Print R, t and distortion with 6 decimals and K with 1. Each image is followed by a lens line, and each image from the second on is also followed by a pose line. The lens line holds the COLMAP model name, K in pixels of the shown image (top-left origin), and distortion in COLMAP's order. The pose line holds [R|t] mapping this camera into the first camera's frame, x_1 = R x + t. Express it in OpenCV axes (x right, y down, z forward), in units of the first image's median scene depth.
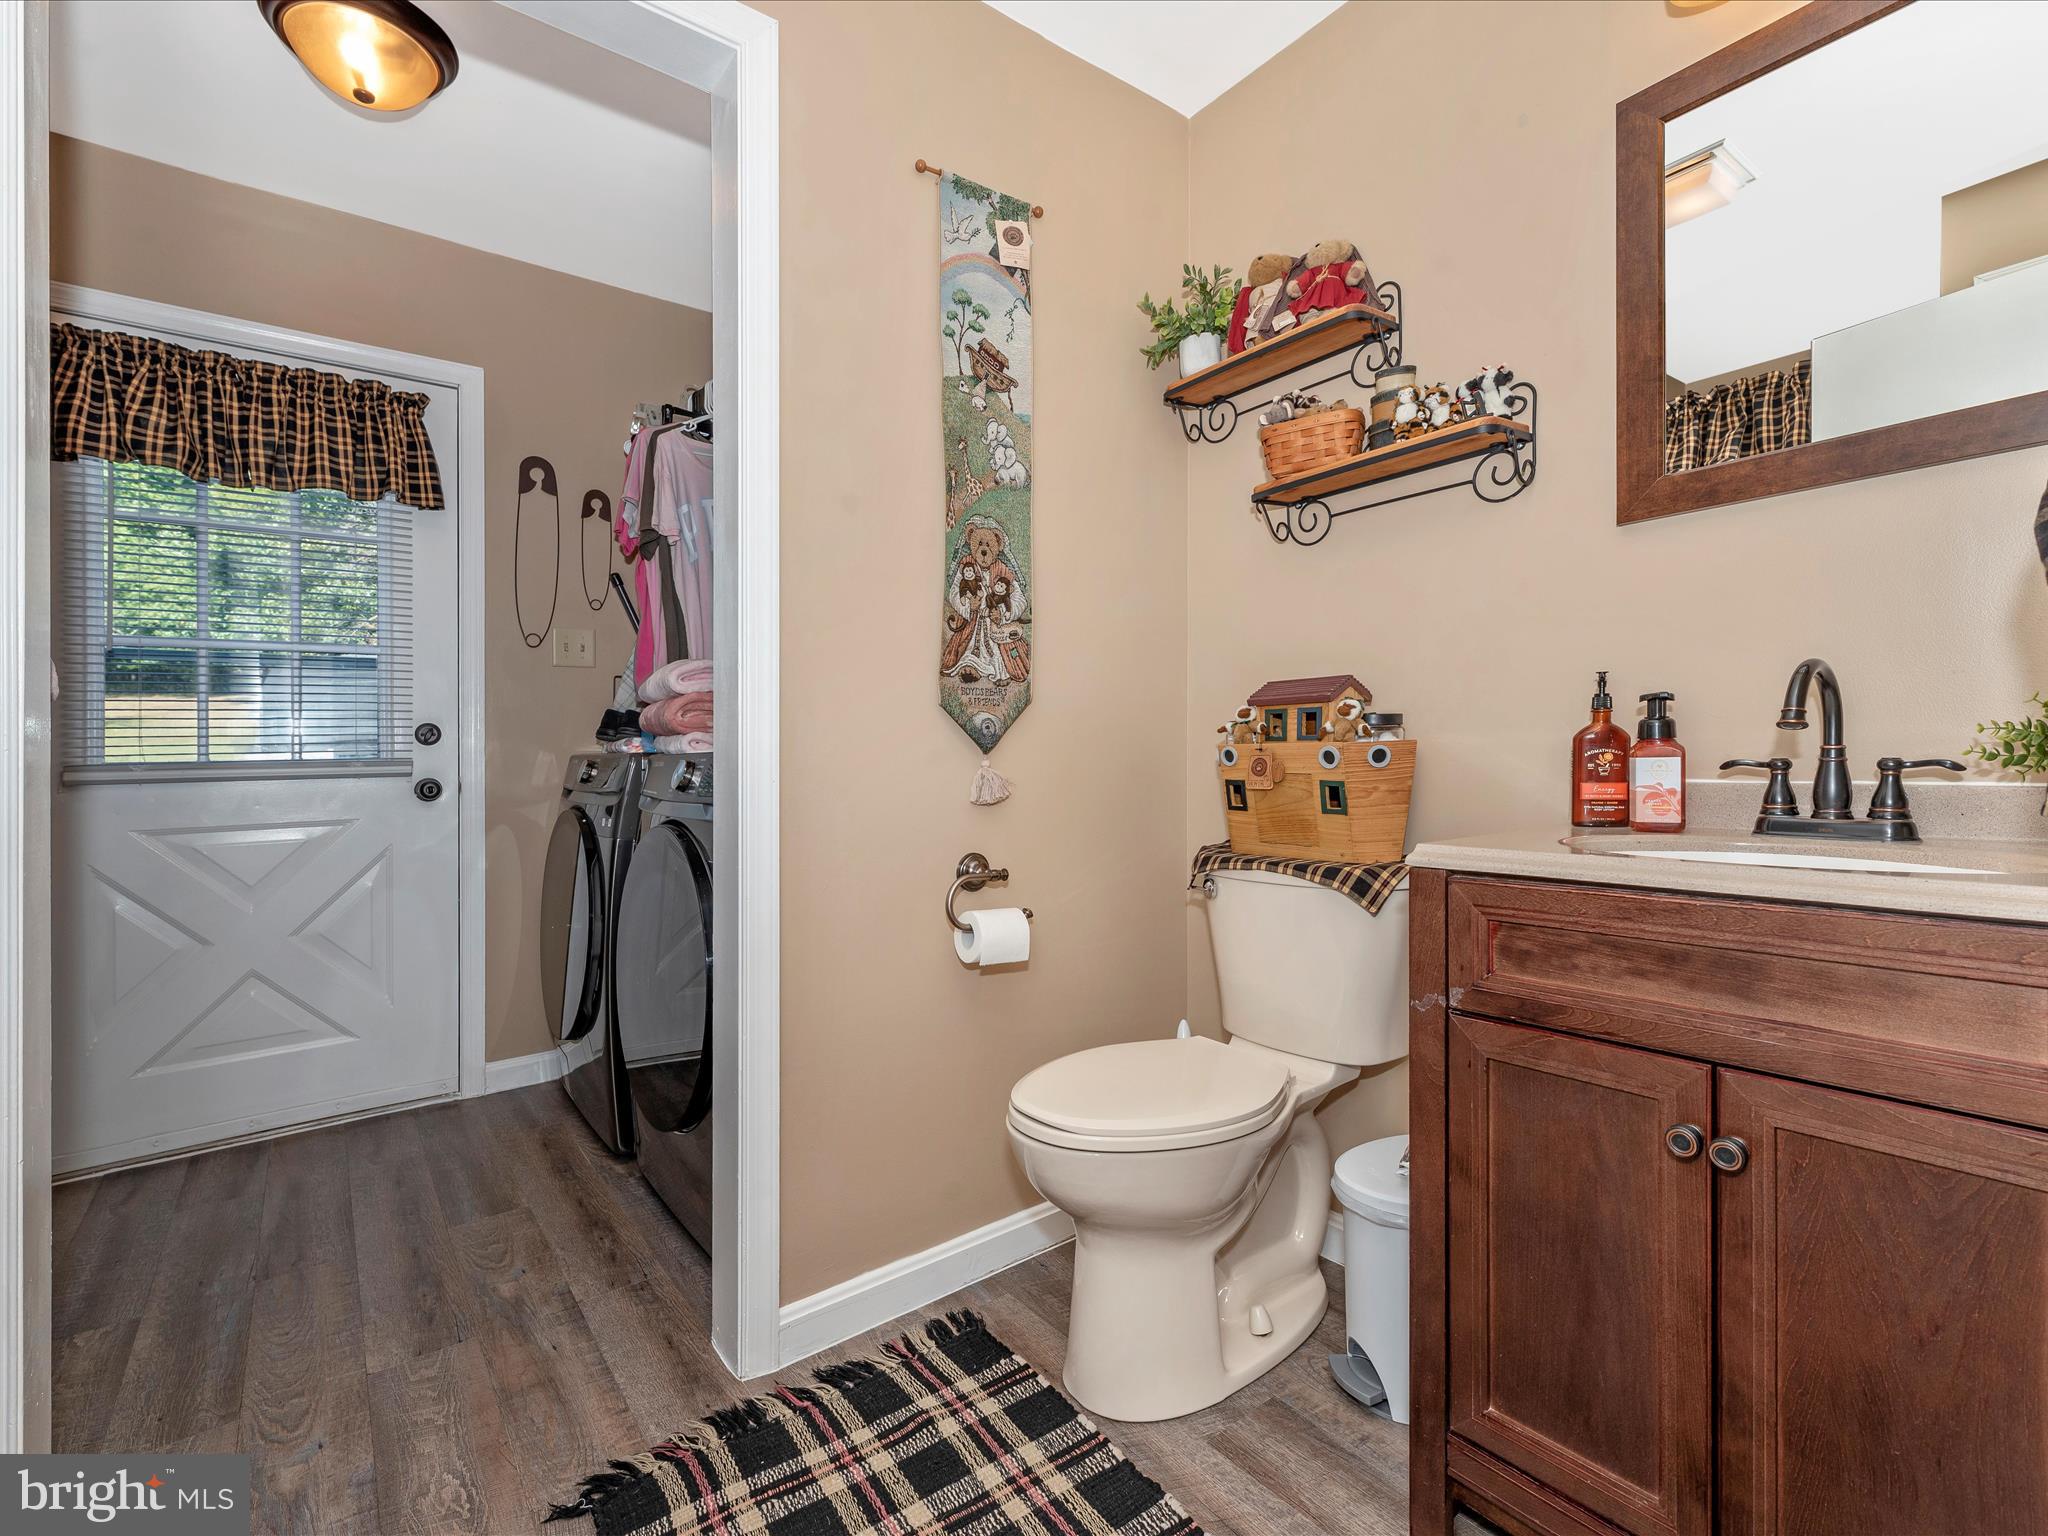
lens RADIAL K [[952.8, 0, 1026.8], [0, 952.8, 737.6], [0, 0, 1]] dist [0.013740, 0.002319]
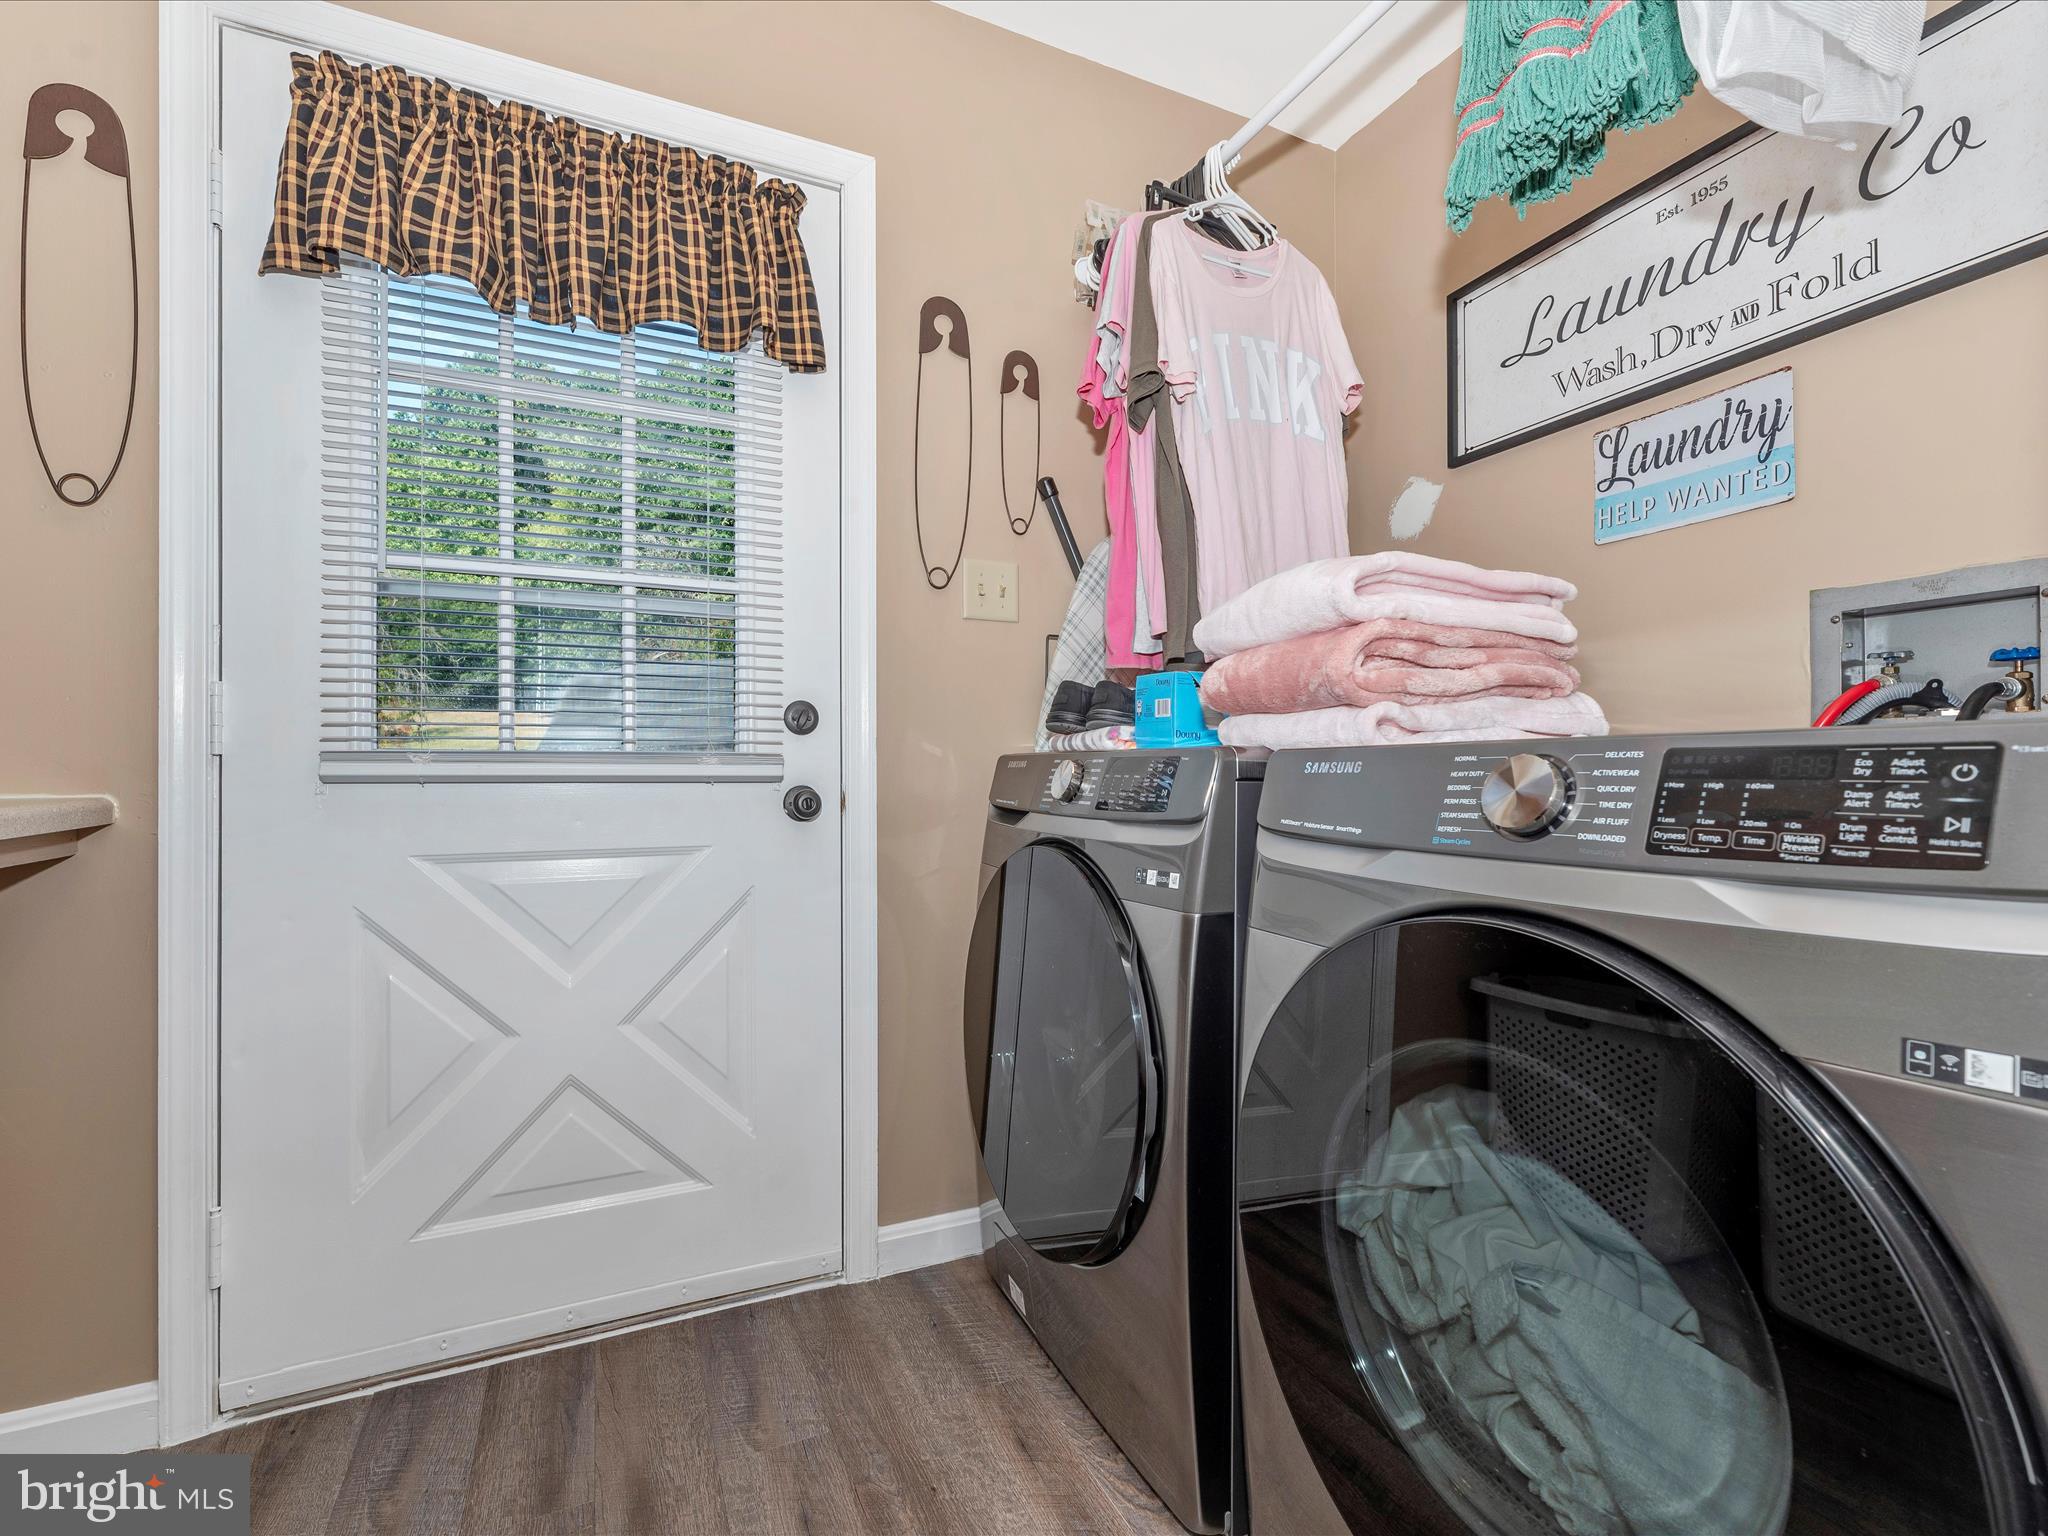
lens RADIAL K [[952.8, 0, 1023.2], [0, 952.8, 780.3], [0, 0, 1]] dist [0.013740, 0.002319]
pose [[0.975968, 0.022565, -0.216744, -0.370570], [-0.017253, 0.999503, 0.026368, 0.021207], [0.217232, -0.021995, 0.975872, 0.440536]]
